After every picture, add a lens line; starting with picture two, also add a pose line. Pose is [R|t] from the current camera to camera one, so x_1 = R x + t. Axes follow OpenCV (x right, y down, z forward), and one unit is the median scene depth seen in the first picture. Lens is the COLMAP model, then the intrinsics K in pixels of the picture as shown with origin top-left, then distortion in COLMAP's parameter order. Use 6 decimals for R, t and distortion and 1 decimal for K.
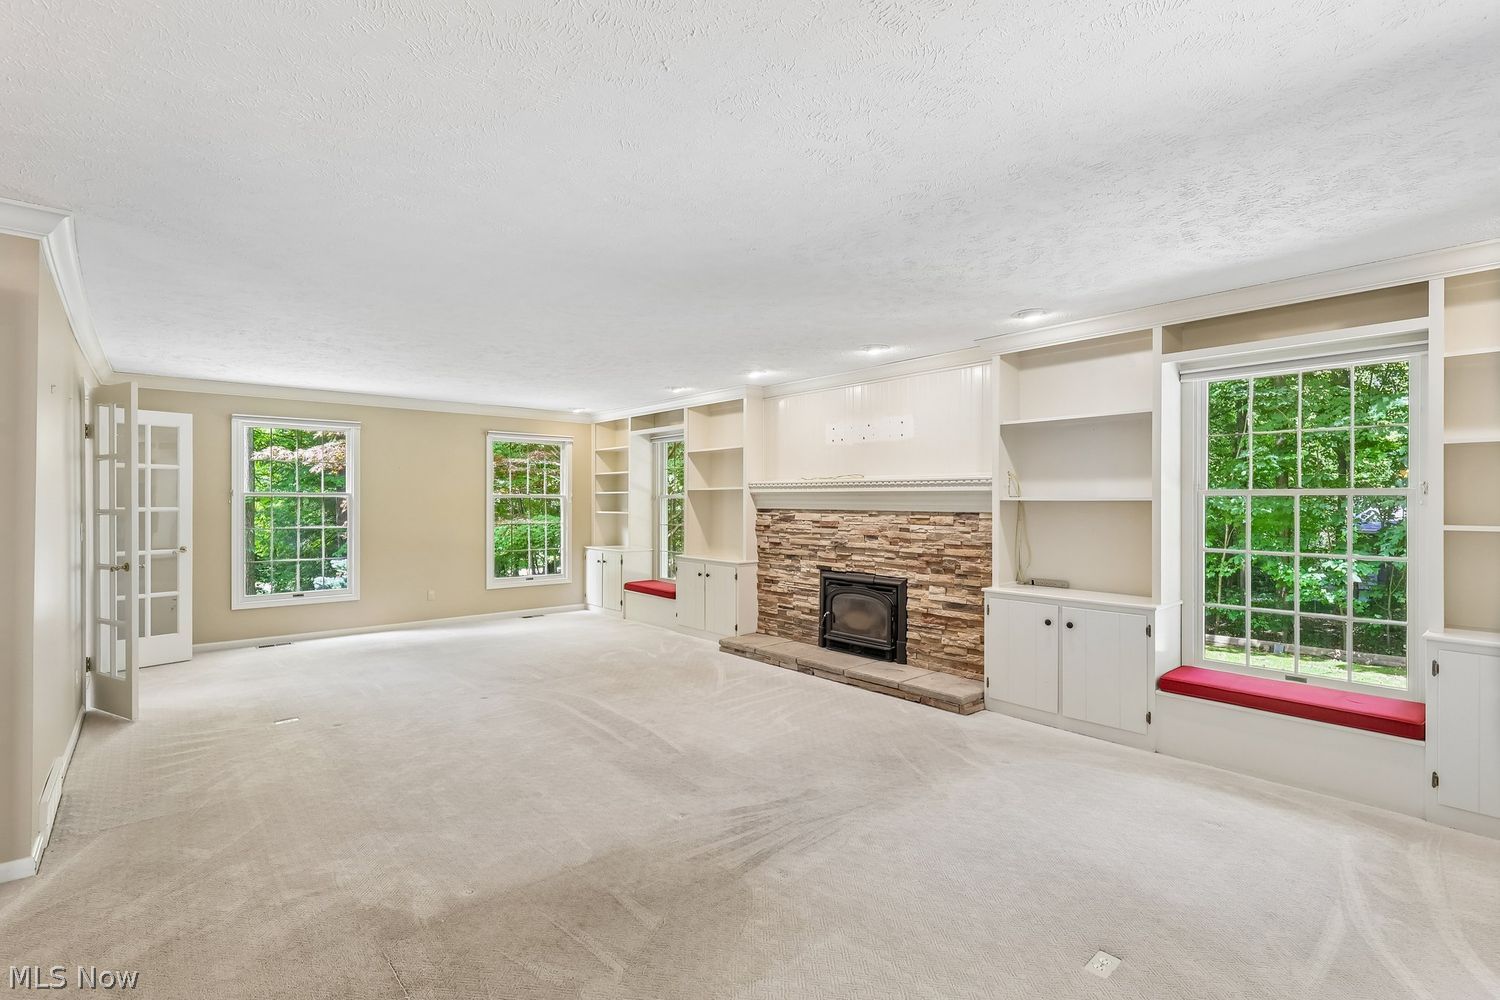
lens RADIAL K [[697.1, 0, 739.4], [0, 697.1, 495.9], [0, 0, 1]] dist [-0.005864, 0.002155]
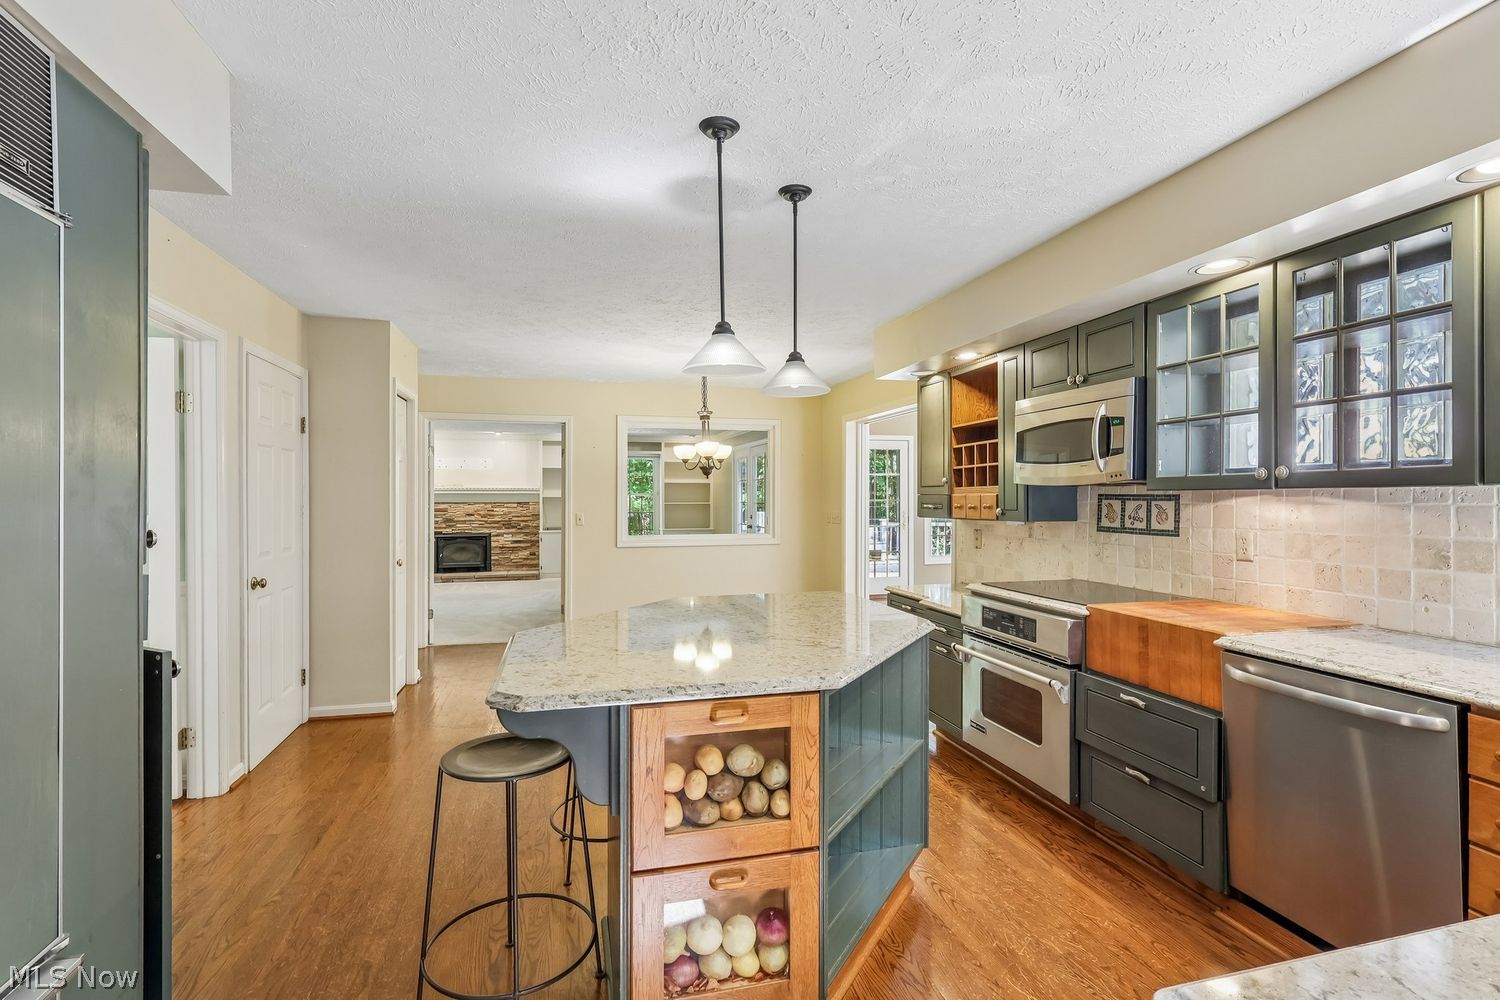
lens RADIAL K [[697.1, 0, 744.0], [0, 697.1, 490.2], [0, 0, 1]] dist [-0.005864, 0.002155]
pose [[0.442852, 0.003906, 0.896586, -1.386885], [-0.000500, 0.999991, -0.004110, -0.007207], [-0.896595, 0.001372, 0.442850, -0.698753]]
